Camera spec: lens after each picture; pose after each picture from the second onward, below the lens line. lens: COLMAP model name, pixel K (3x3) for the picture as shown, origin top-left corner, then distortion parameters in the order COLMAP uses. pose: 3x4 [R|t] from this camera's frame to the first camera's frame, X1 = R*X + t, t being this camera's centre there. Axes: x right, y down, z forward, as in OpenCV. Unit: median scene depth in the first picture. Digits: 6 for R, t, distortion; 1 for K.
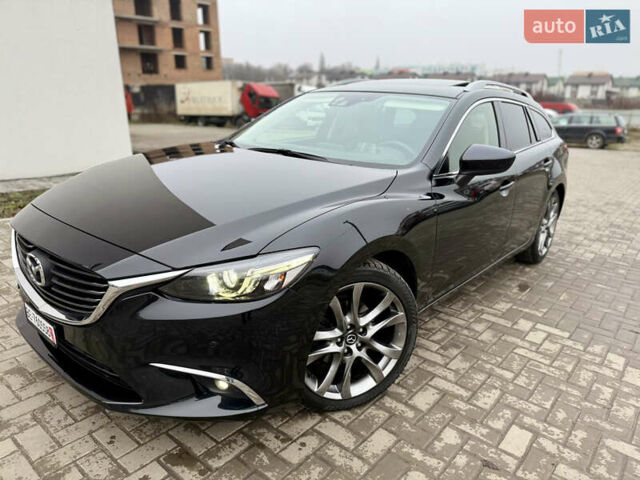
lens RADIAL K [[461.7, 0, 322.1], [0, 461.7, 238.9], [0, 0, 1]] dist [0.021903, -0.034070]
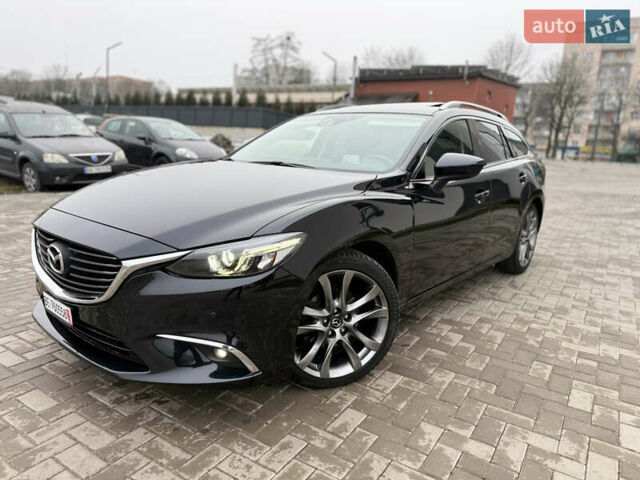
lens RADIAL K [[461.7, 0, 315.6], [0, 461.7, 239.6], [0, 0, 1]] dist [0.021903, -0.034070]
pose [[0.999873, -0.015428, -0.004015, 0.023068], [0.015087, 0.997122, -0.074293, 0.122148], [0.005150, 0.074223, 0.997228, -0.138282]]
